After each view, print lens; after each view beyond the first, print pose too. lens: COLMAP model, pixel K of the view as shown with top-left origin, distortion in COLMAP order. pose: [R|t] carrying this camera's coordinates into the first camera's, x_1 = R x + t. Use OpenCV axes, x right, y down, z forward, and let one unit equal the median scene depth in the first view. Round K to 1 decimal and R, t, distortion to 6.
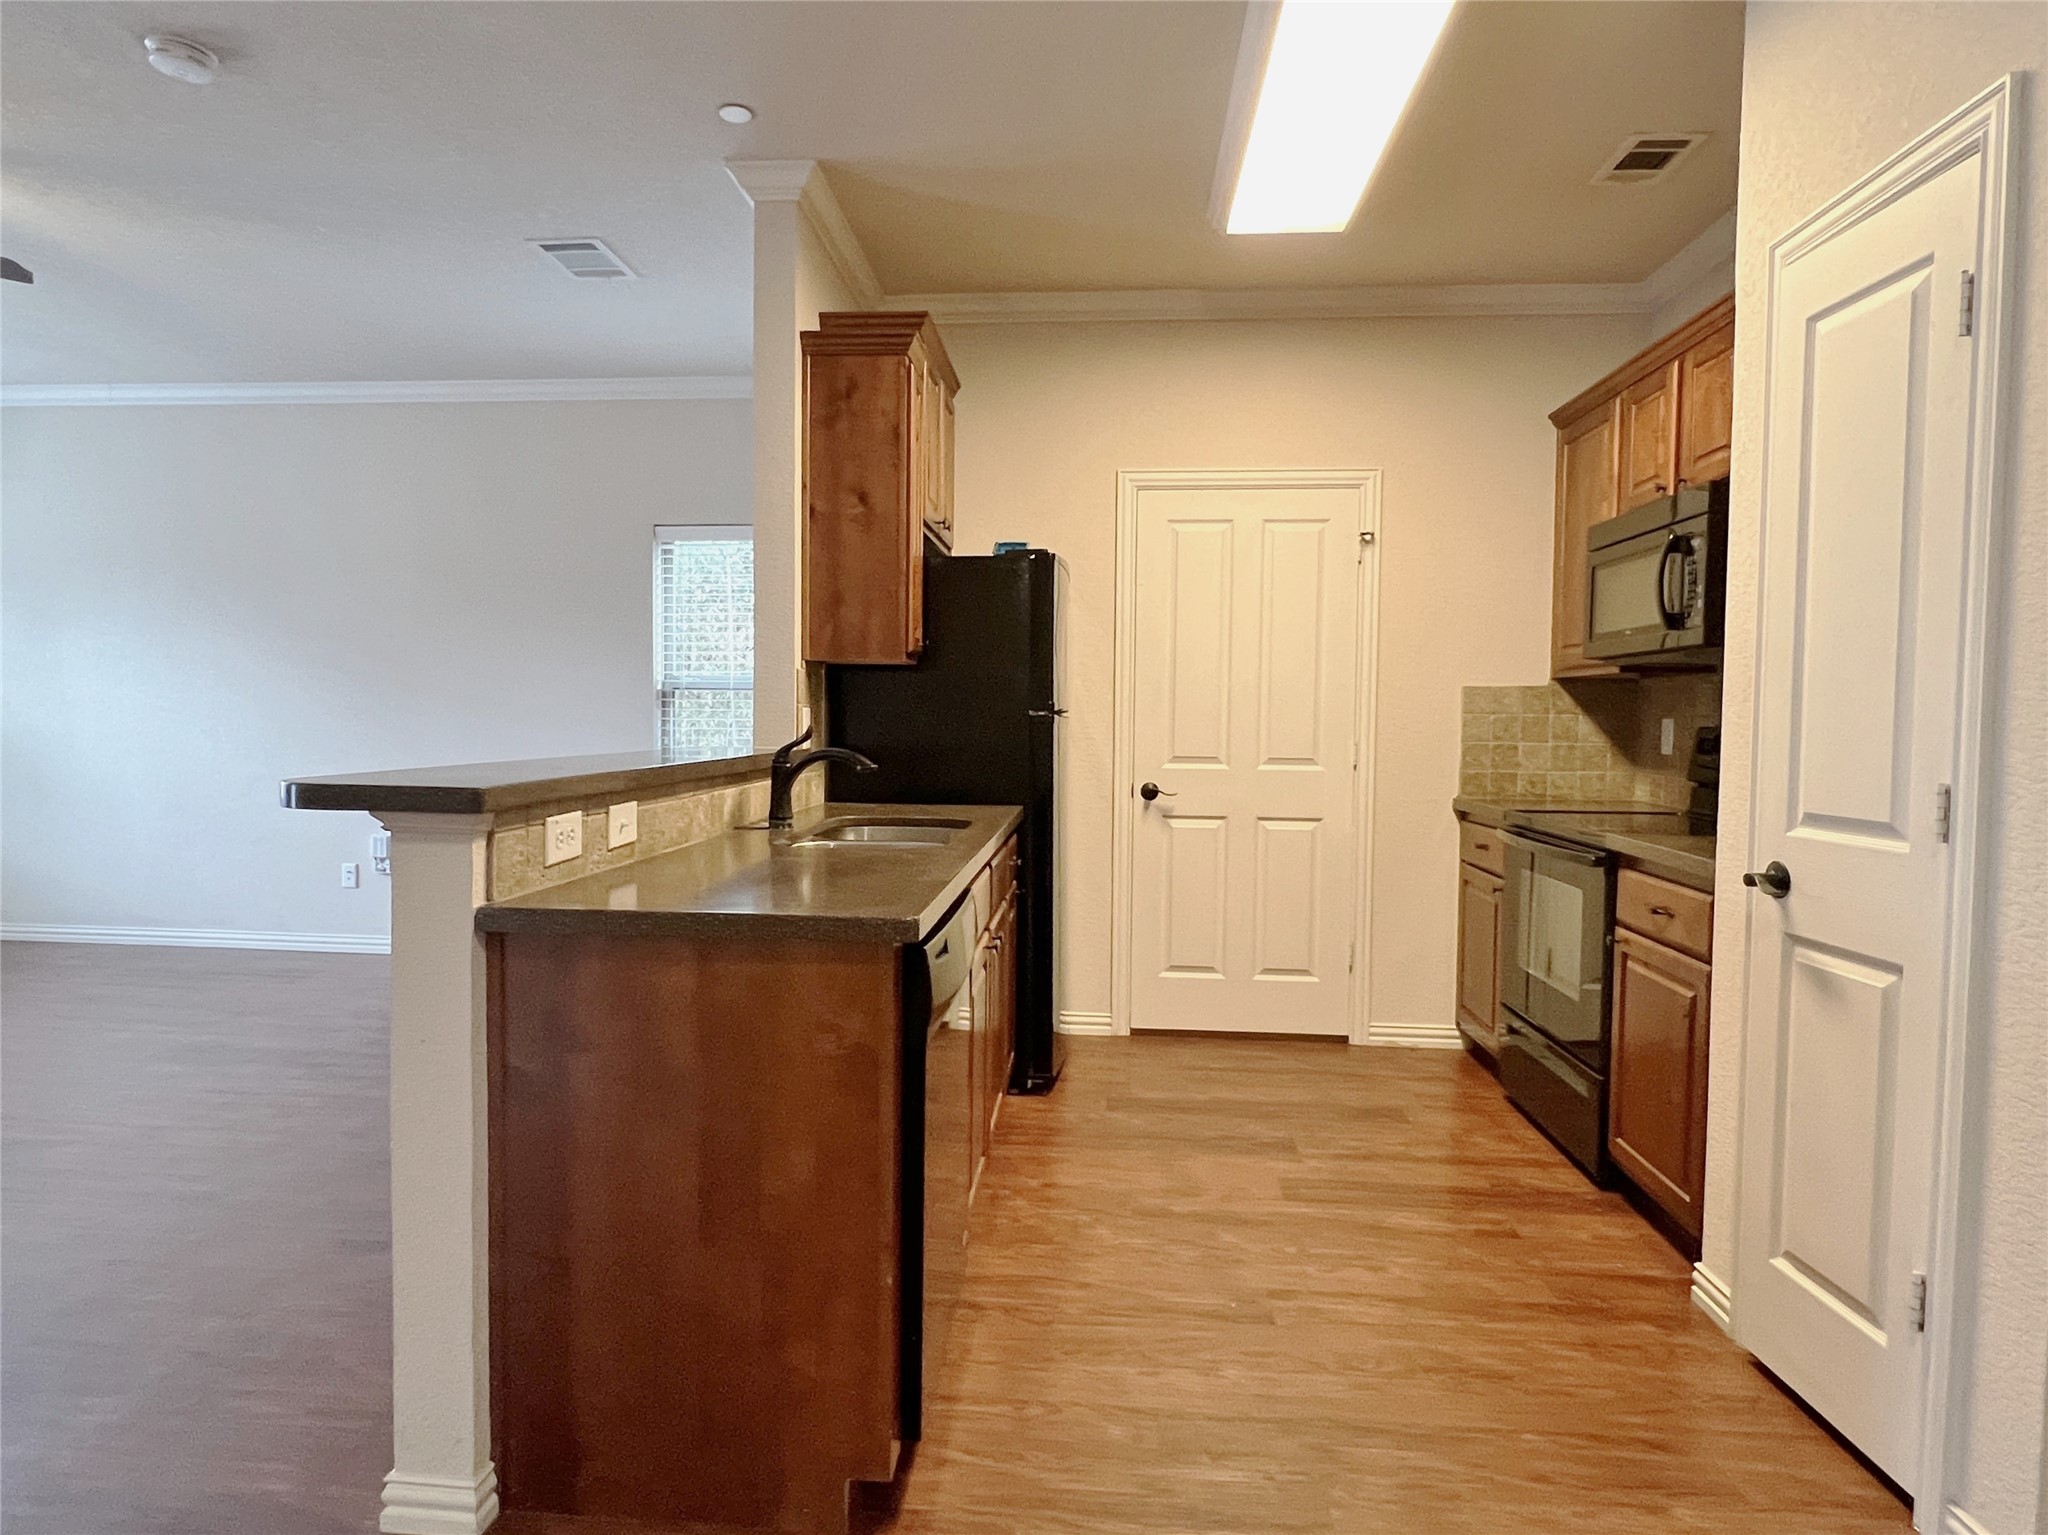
lens RADIAL K [[1166.3, 0, 1013.3], [0, 1166.3, 766.4], [0, 0, 1]] dist [-0.001036, 0.000651]
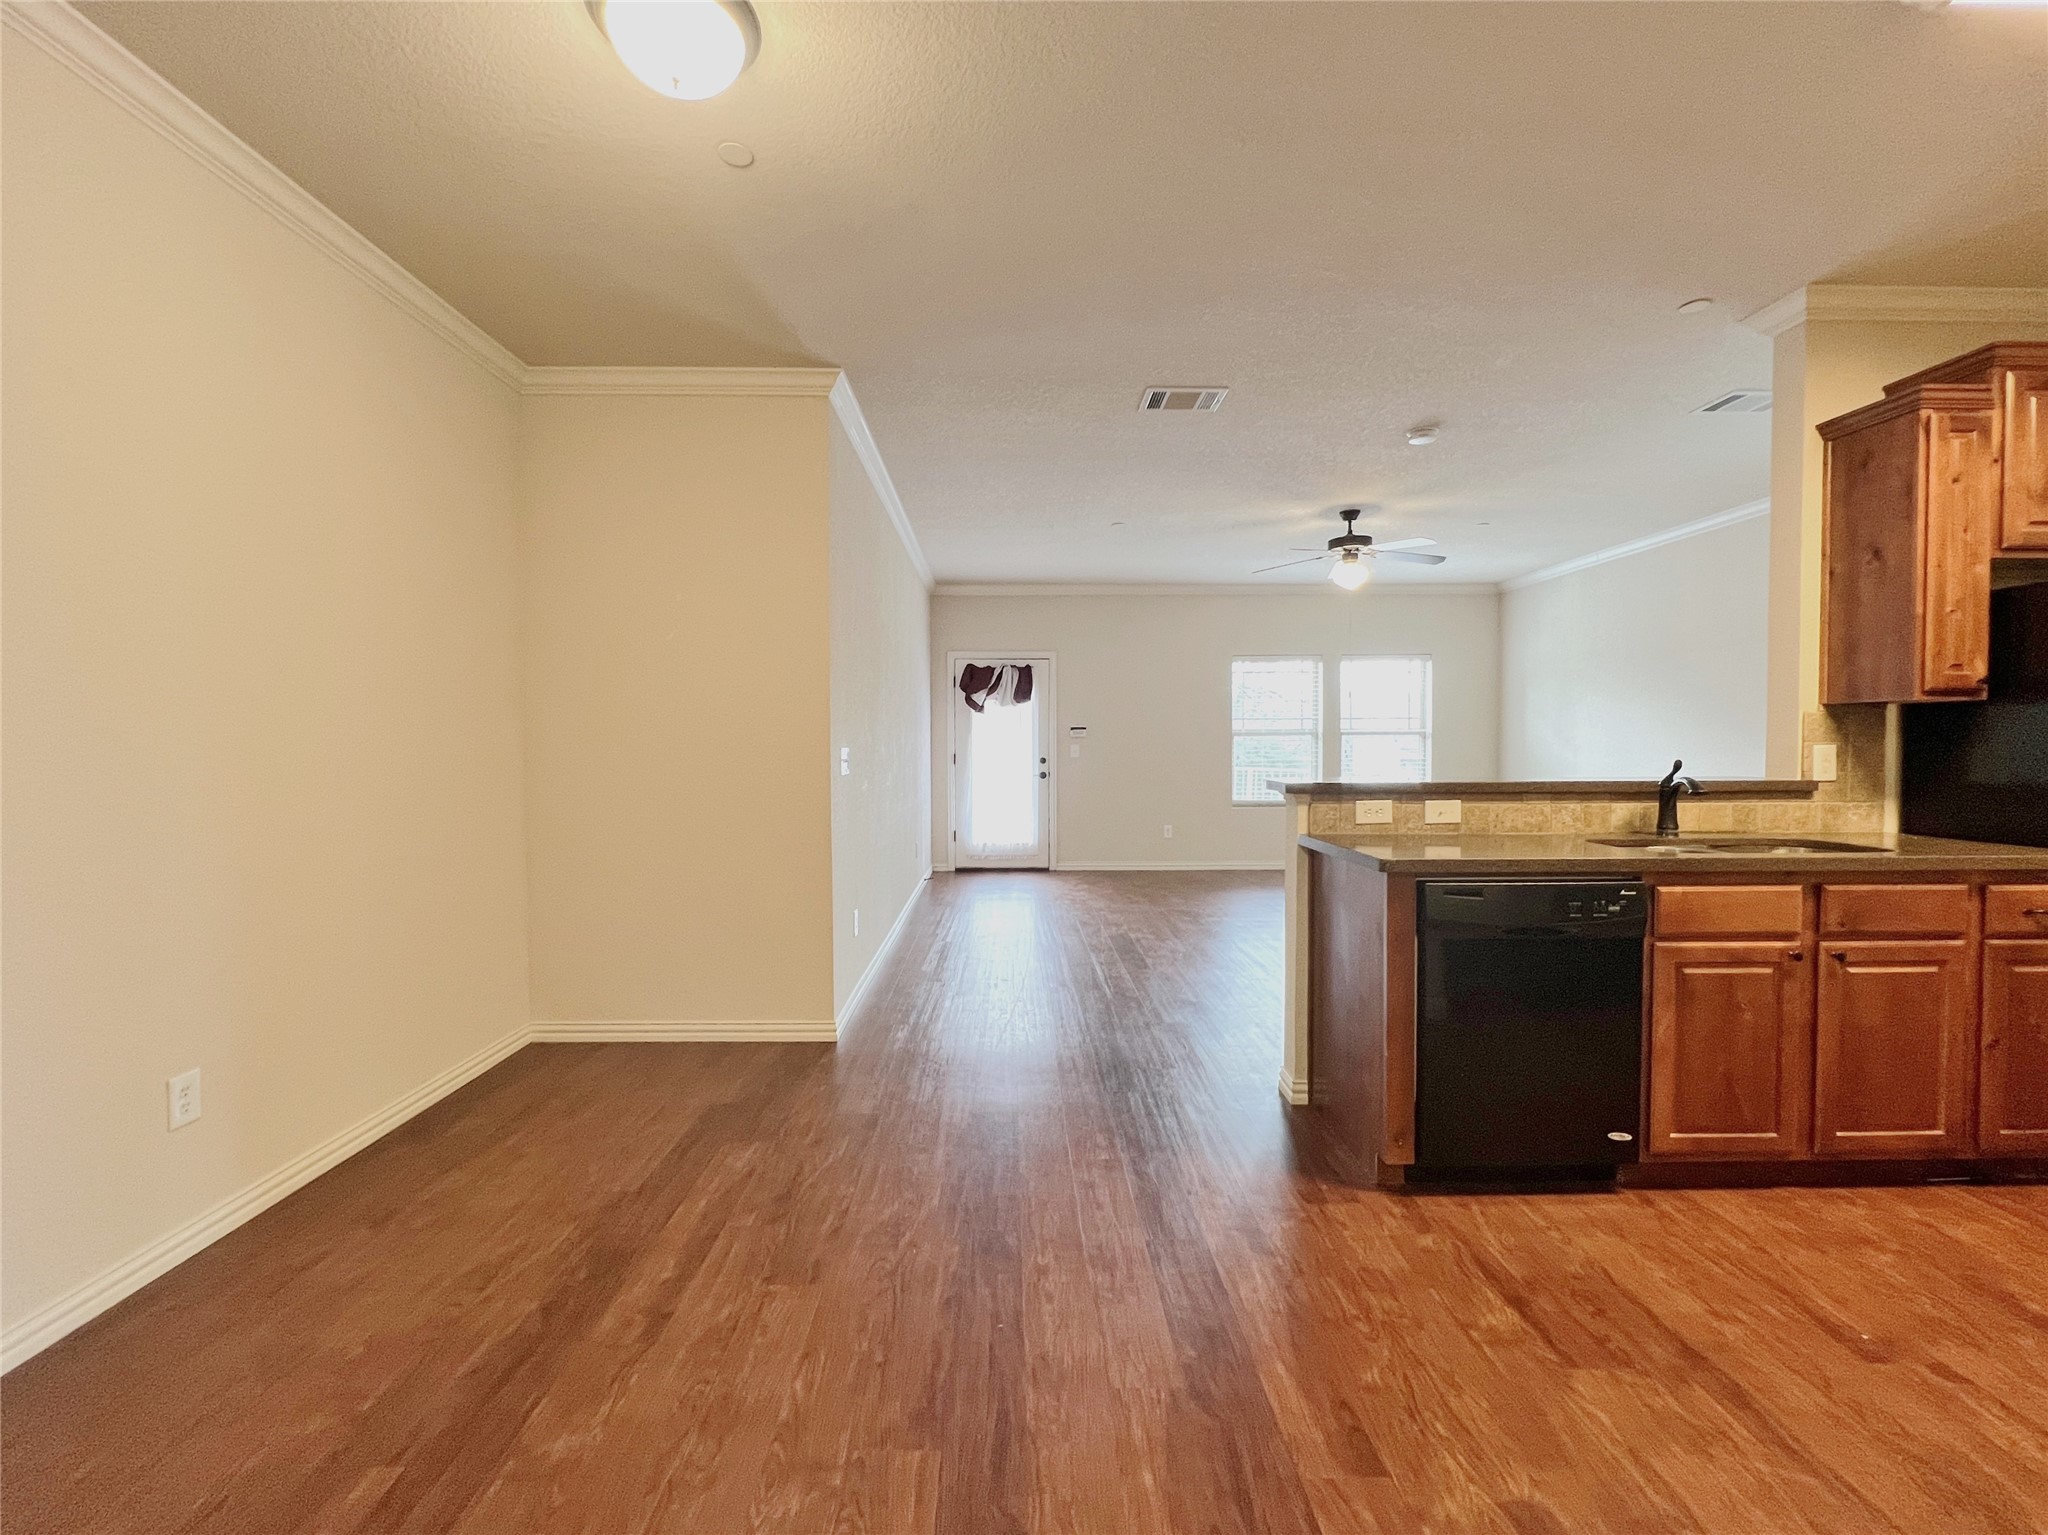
lens RADIAL K [[865.9, 0, 1024.0], [0, 865.9, 767.5], [0, 0, 1]] dist [-0.001065, -0.000266]
pose [[0.102268, 0.015057, -0.994643, 0.627969], [-0.042243, 0.999049, 0.010780, -0.004218], [0.993860, 0.040914, 0.102807, 0.134636]]
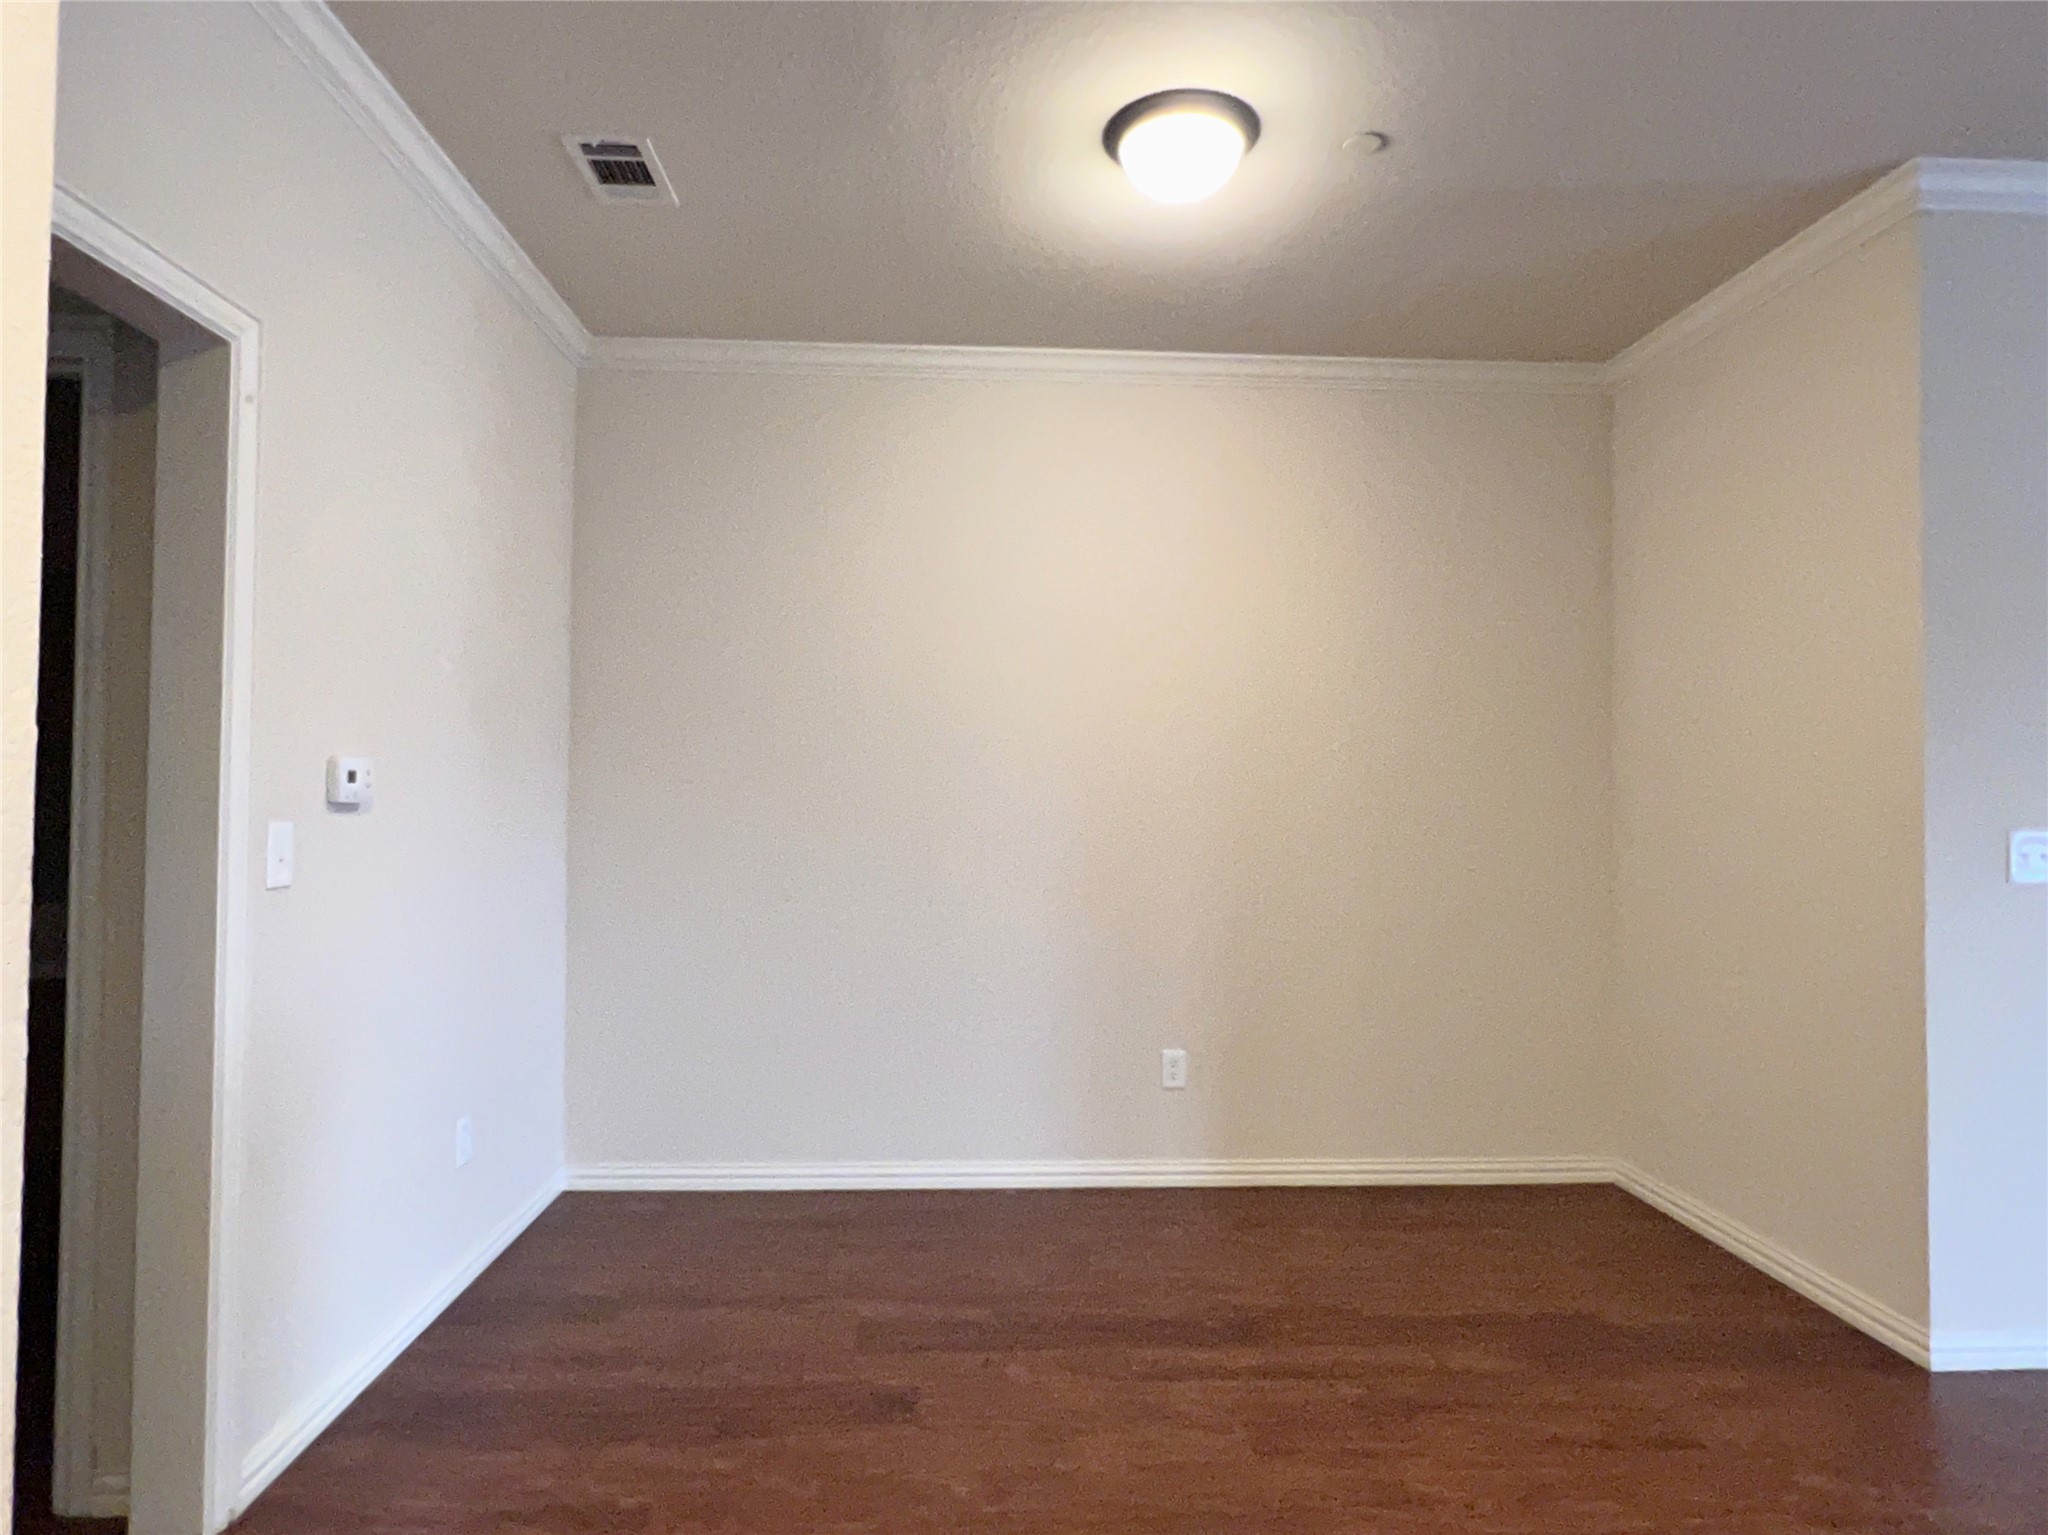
lens RADIAL K [[1166.3, 0, 1013.3], [0, 1166.3, 766.4], [0, 0, 1]] dist [-0.001036, 0.000651]
pose [[-0.991837, -0.024427, -0.125154, 0.255186], [-0.026958, 0.999464, 0.018572, -0.050182], [0.124633, 0.021794, -0.991964, 0.730850]]
